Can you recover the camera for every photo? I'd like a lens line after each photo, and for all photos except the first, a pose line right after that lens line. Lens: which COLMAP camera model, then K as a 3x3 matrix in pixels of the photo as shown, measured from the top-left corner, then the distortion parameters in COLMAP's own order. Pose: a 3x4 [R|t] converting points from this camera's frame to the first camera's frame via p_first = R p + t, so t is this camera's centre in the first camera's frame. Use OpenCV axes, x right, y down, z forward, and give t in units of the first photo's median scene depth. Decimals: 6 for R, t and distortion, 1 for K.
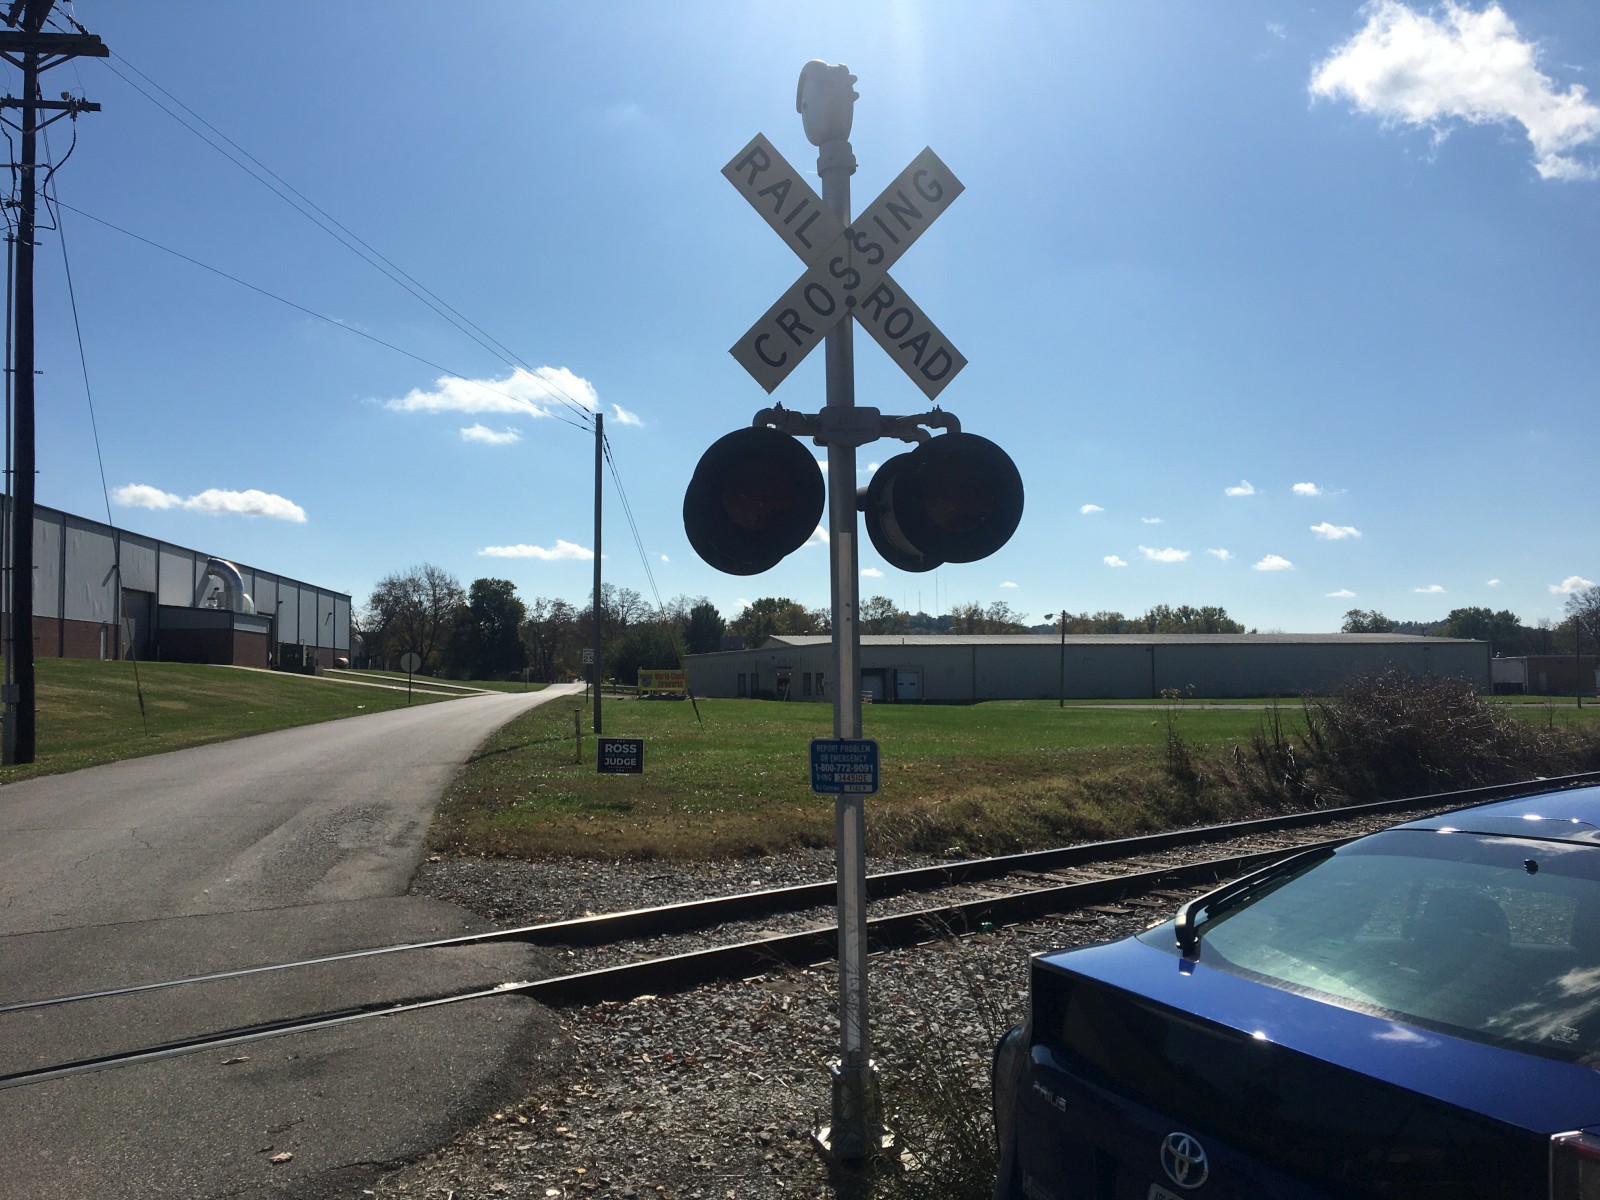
lens RADIAL K [[1333.3, 0, 784.3], [0, 1333.3, 608.3], [0, 0, 1]] dist [0.080226, -0.116924]
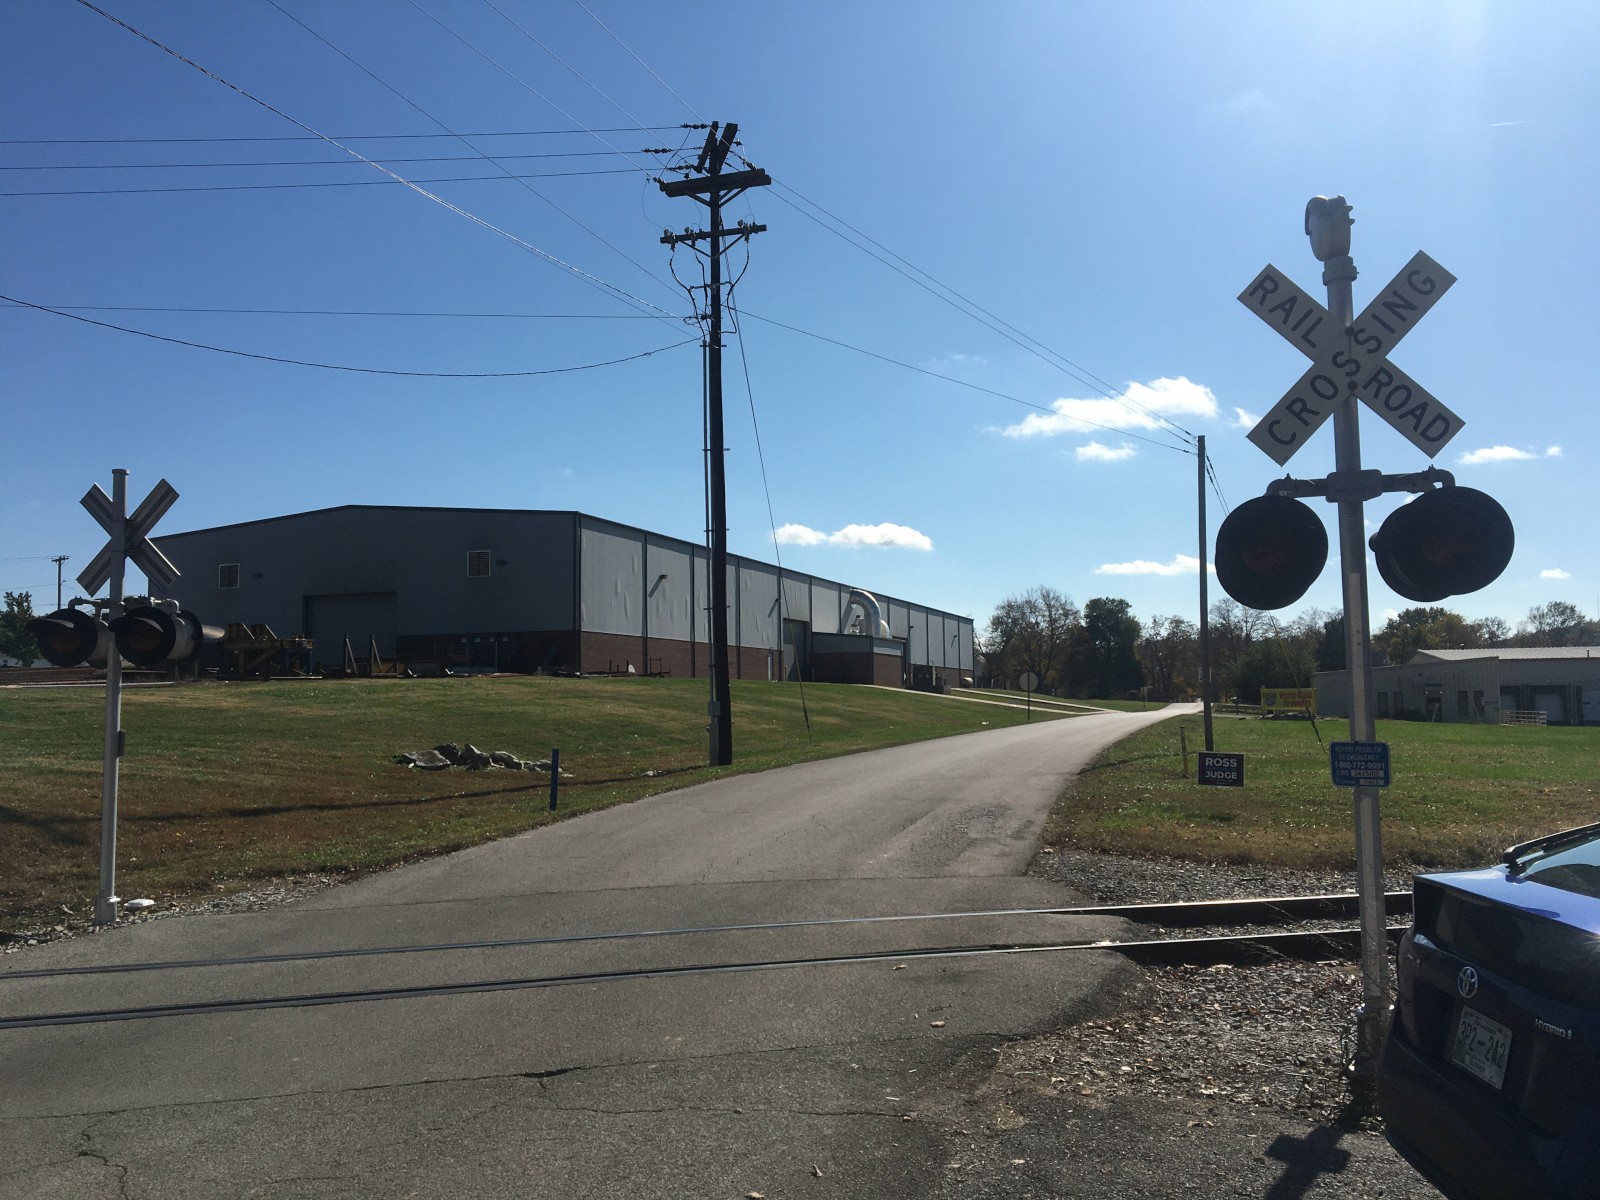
lens RADIAL K [[1333.3, 0, 789.9], [0, 1333.3, 598.5], [0, 0, 1]] dist [0.080226, -0.116924]
pose [[0.900647, -0.034762, -0.433159, 0.028945], [0.025515, 0.999306, -0.027144, -0.003314], [0.433802, 0.013395, 0.900909, -0.086241]]
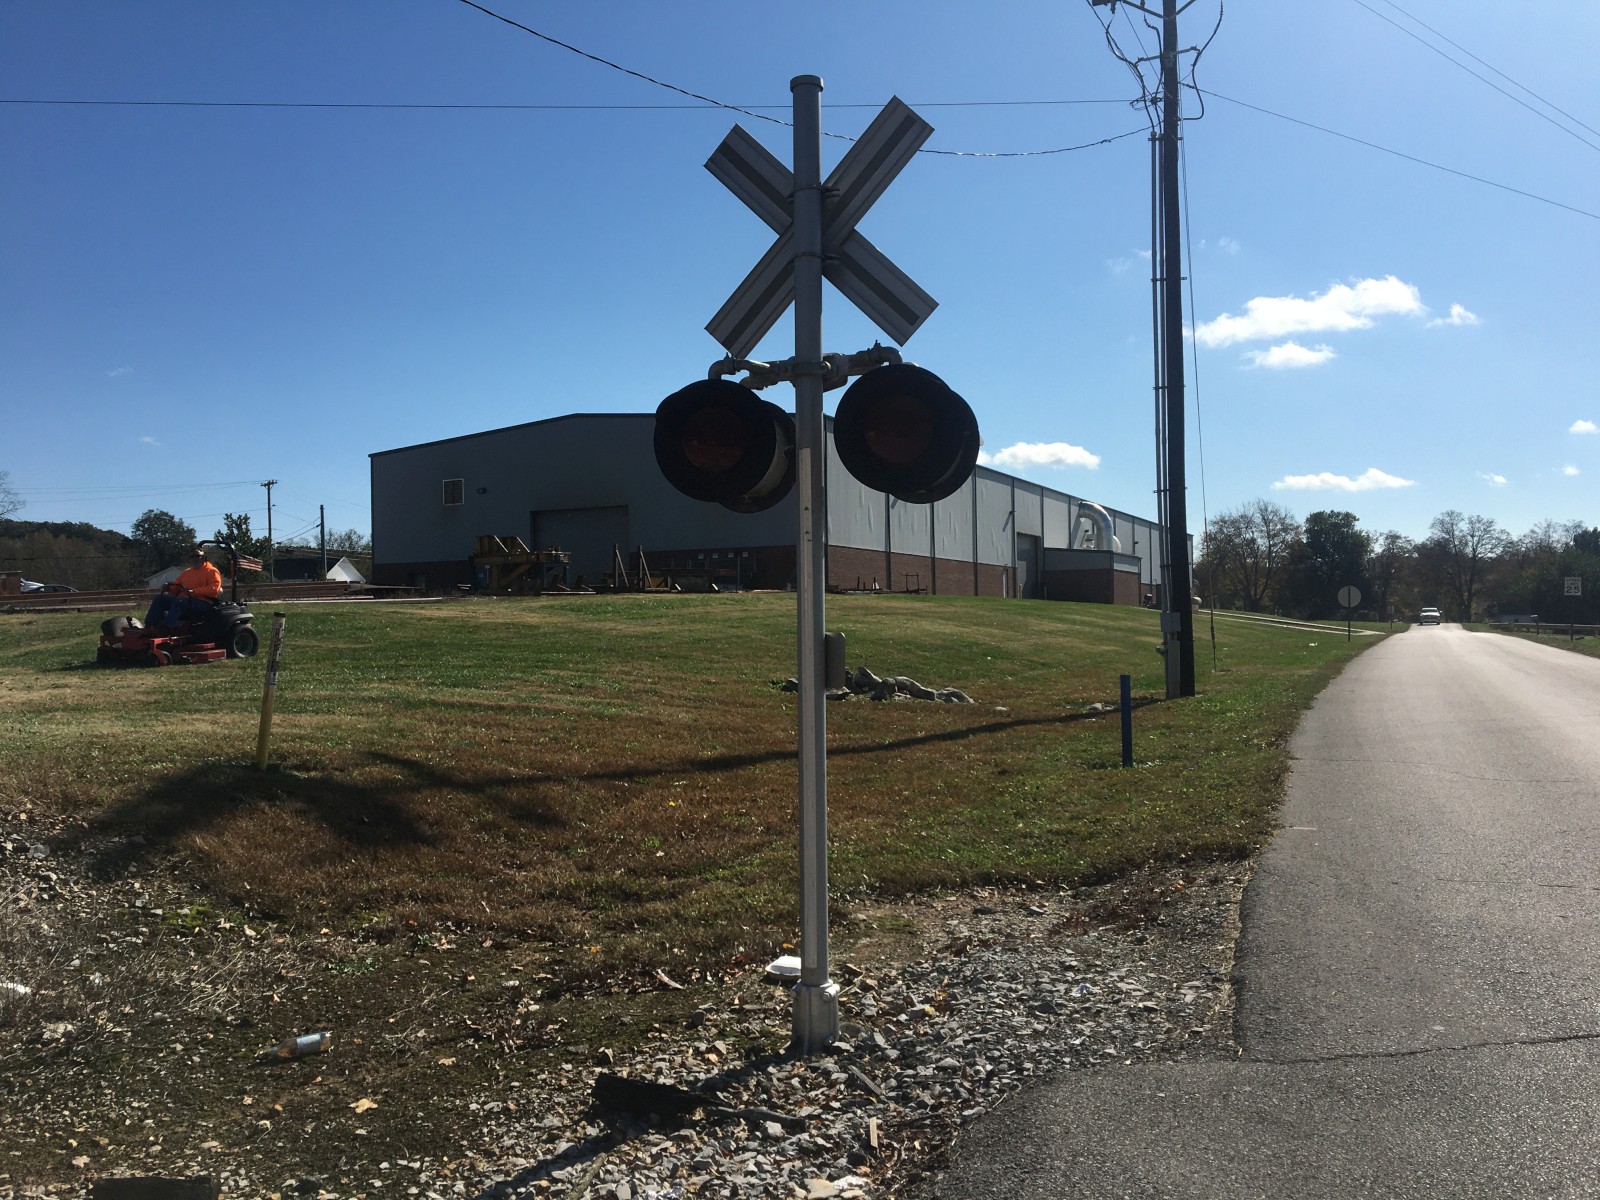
lens RADIAL K [[1333.3, 0, 790.4], [0, 1333.3, 594.8], [0, 0, 1]] dist [0.080226, -0.116924]
pose [[0.844593, -0.017118, -0.535135, -0.323170], [0.034760, 0.999133, 0.022900, 0.014585], [0.534280, -0.037942, 0.844456, 0.069805]]
